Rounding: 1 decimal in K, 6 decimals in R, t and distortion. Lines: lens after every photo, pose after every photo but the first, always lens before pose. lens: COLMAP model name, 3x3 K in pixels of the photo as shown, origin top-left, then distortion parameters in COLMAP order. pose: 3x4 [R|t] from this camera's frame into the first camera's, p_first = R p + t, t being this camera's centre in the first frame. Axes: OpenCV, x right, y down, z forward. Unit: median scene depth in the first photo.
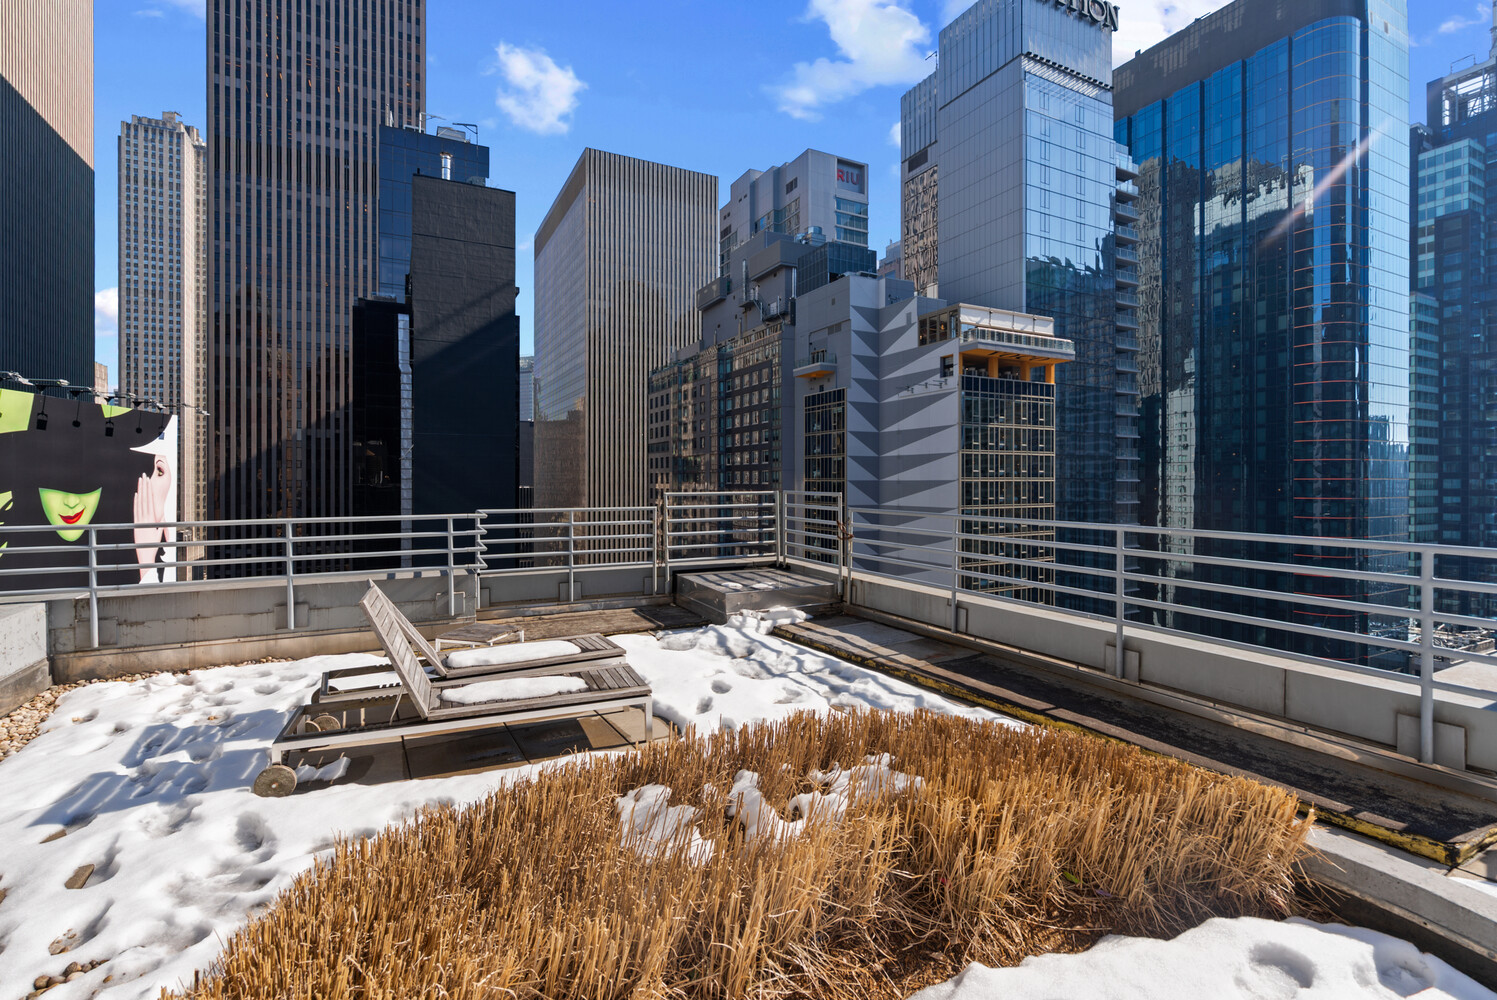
lens RADIAL K [[675.3, 0, 759.7], [0, 675.3, 471.8], [0, 0, 1]] dist [-0.006597, 0.003482]
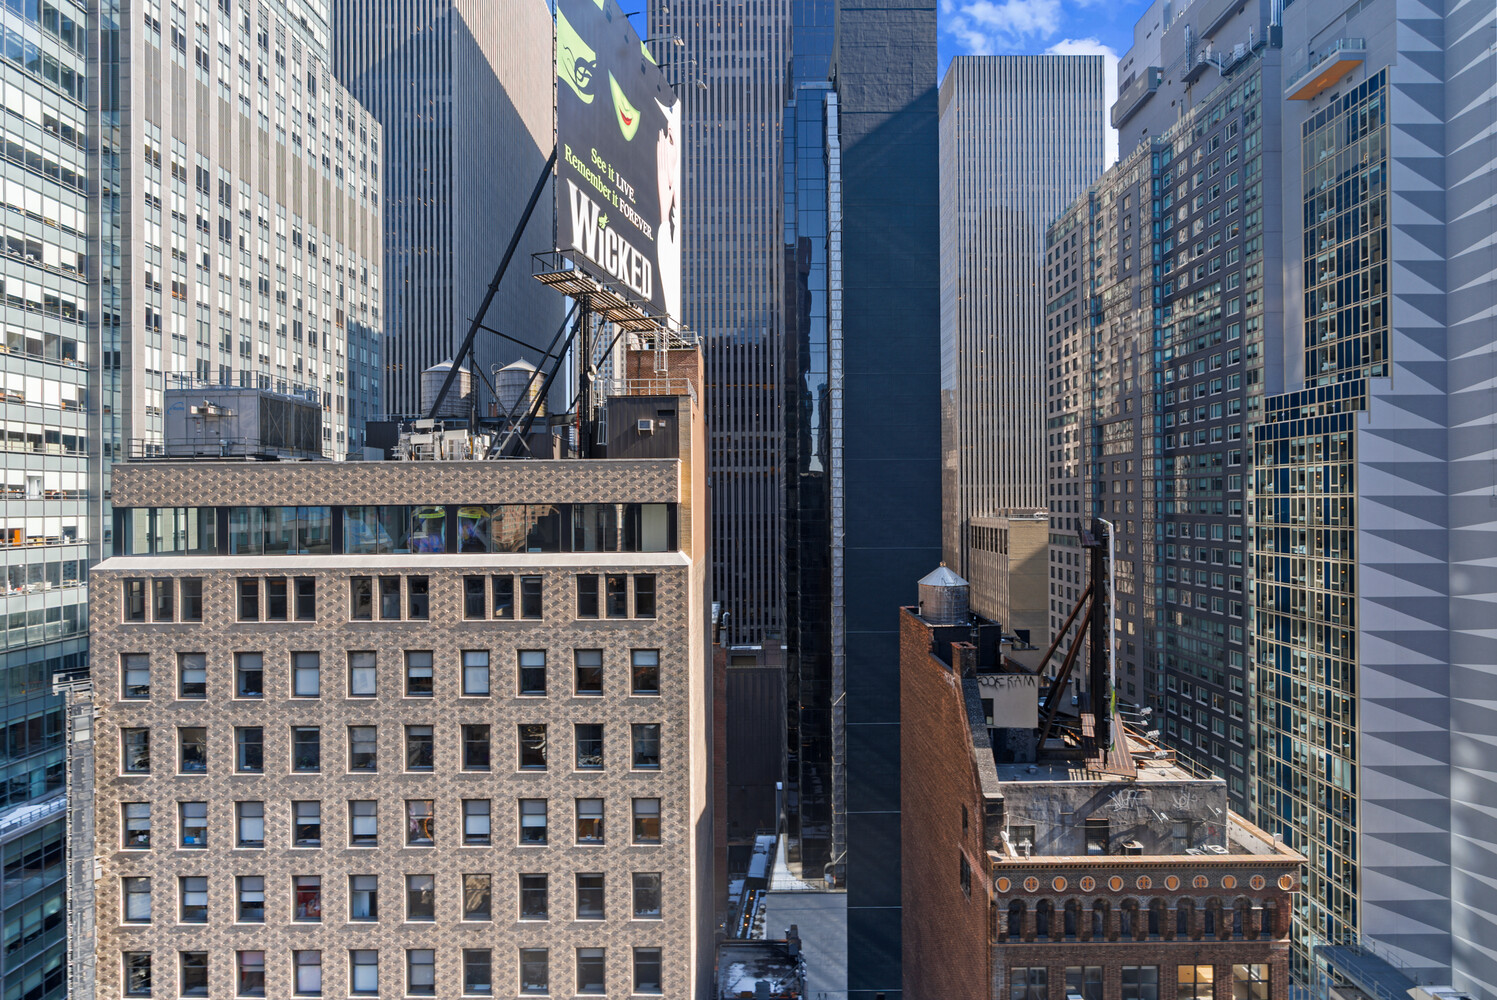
lens RADIAL K [[675.3, 0, 766.9], [0, 675.3, 502.7], [0, 0, 1]] dist [-0.006597, 0.003482]
pose [[0.894299, -0.005962, -0.447430, -0.099272], [0.003423, 0.999973, -0.006483, 0.232188], [0.447457, 0.004266, 0.894295, 0.031843]]
